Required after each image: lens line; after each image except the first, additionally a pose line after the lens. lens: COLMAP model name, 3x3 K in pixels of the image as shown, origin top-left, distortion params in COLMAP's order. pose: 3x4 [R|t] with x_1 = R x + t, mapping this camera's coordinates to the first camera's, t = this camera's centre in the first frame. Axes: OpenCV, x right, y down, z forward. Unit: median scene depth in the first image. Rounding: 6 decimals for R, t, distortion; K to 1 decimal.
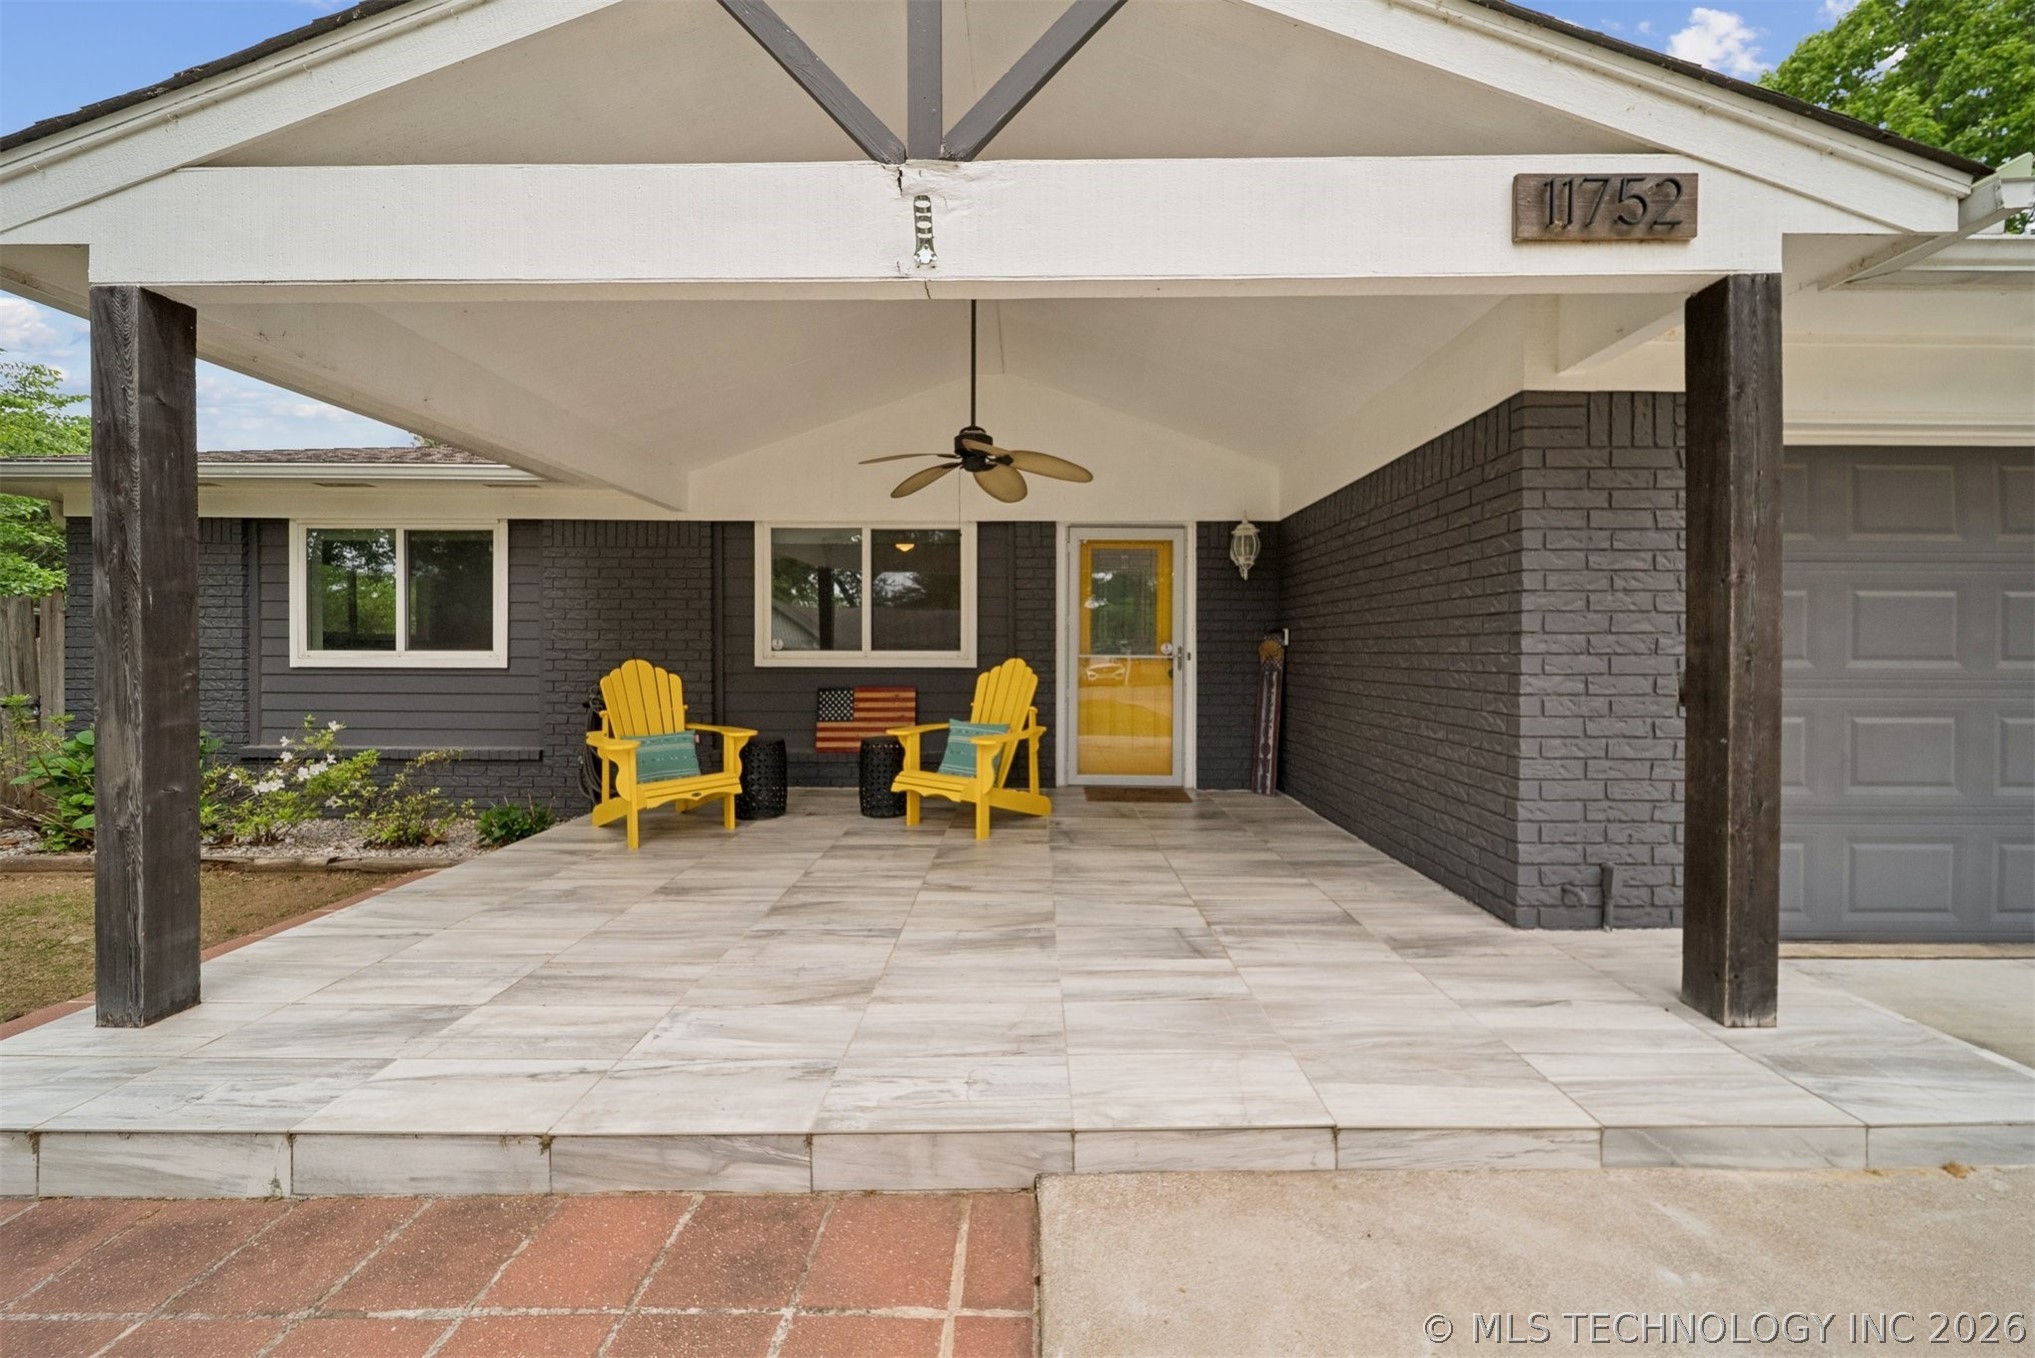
lens RADIAL K [[731.6, 0, 1018.4], [0, 731.6, 686.5], [0, 0, 1]] dist [-0.000841, -0.000292]
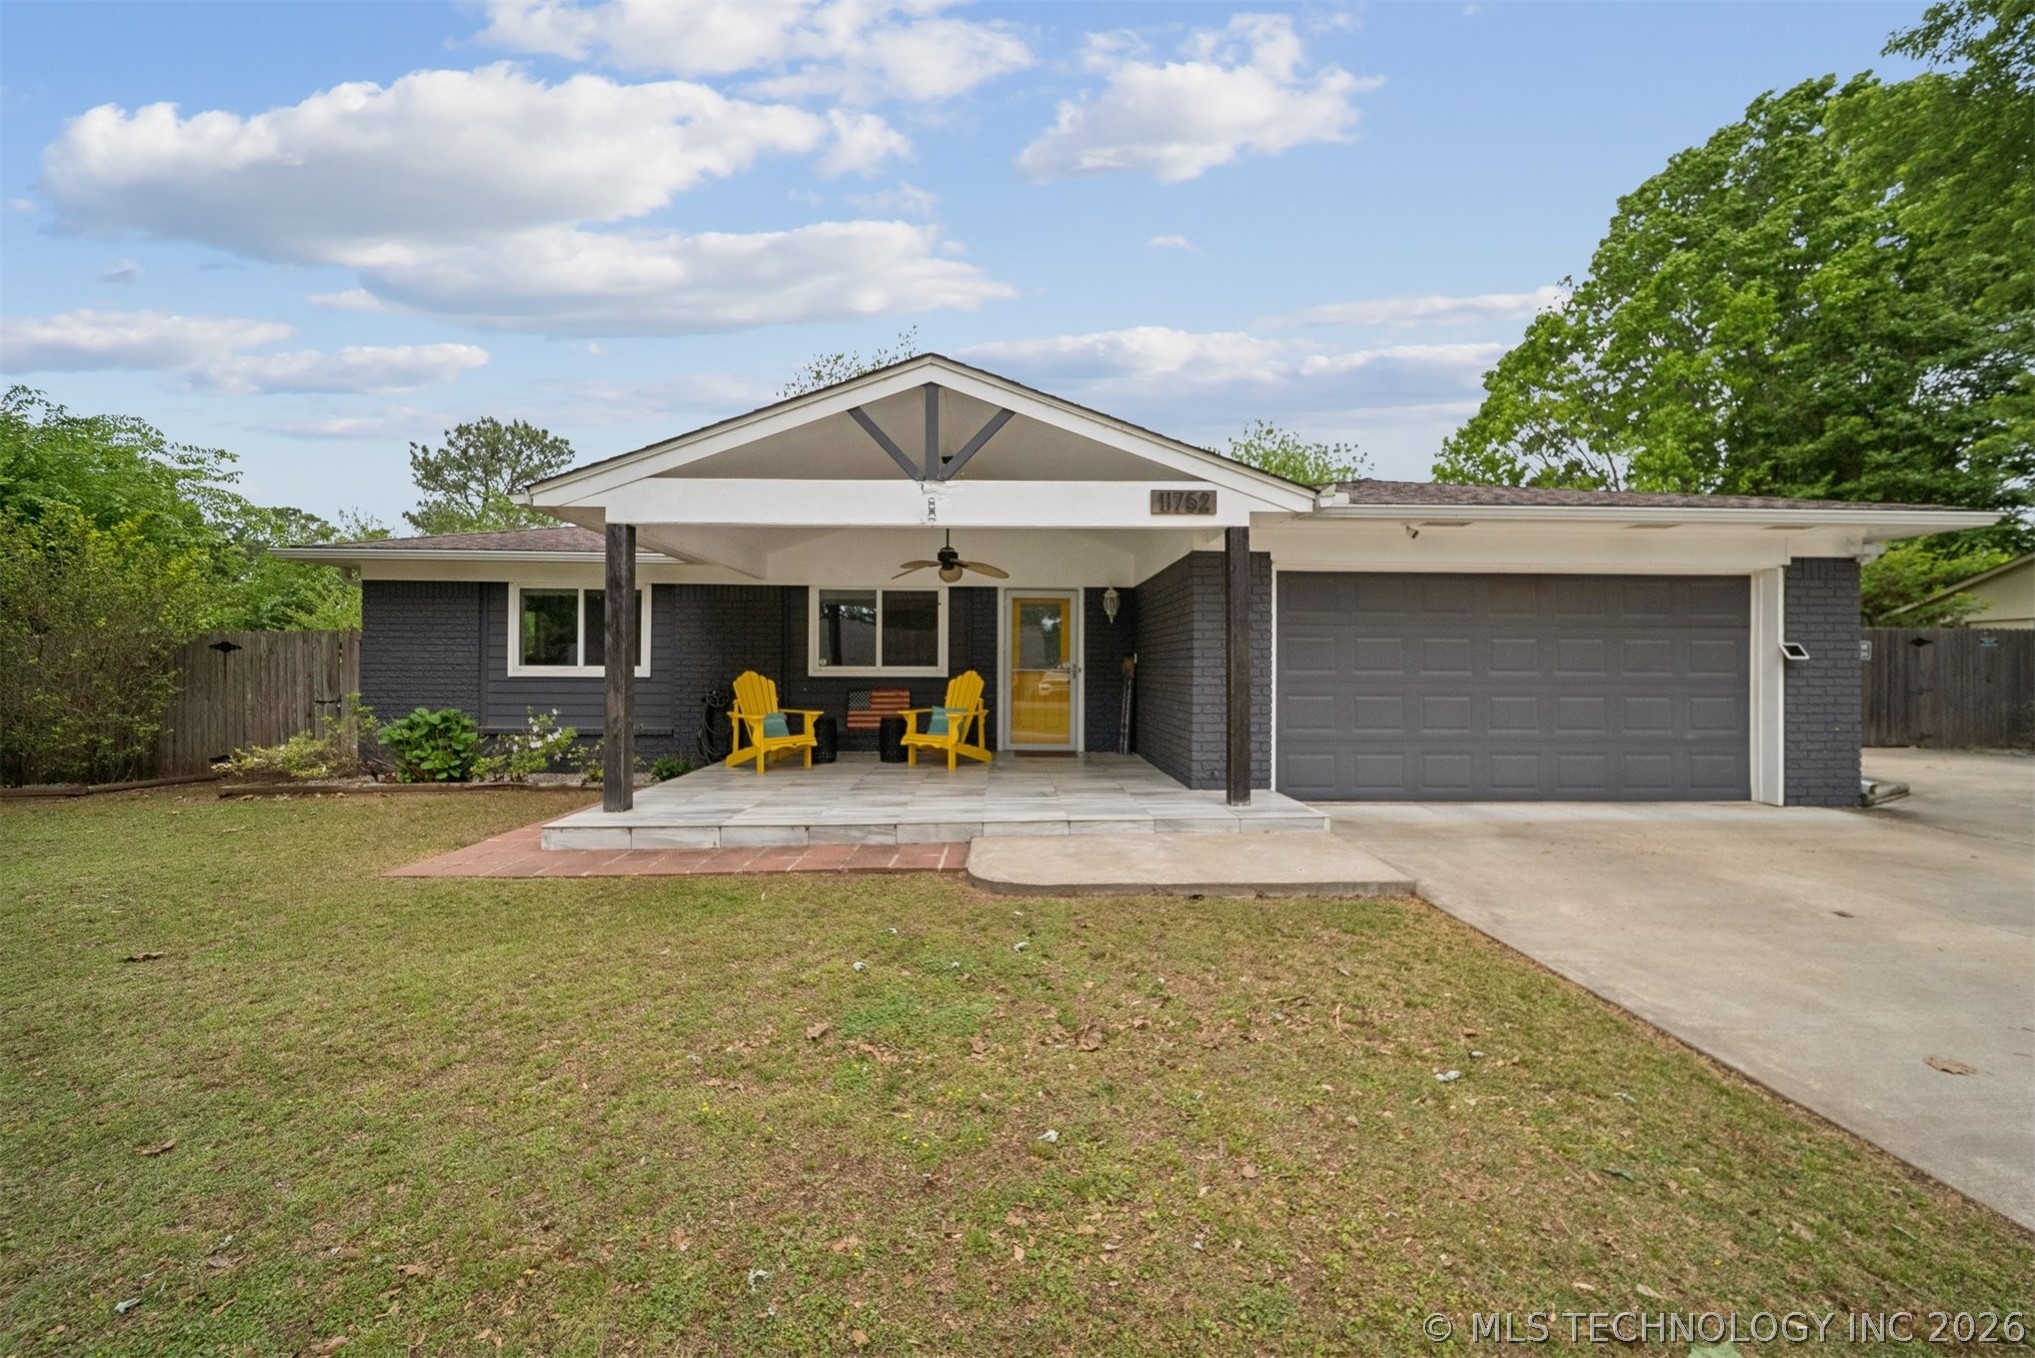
lens RADIAL K [[731.6, 0, 1018.4], [0, 731.6, 686.5], [0, 0, 1]] dist [-0.000841, -0.000292]
pose [[0.998983, -0.000261, 0.045096, 0.030636], [0.001381, 0.999691, -0.024812, 0.042581], [-0.045076, 0.024849, 0.998674, -0.741930]]
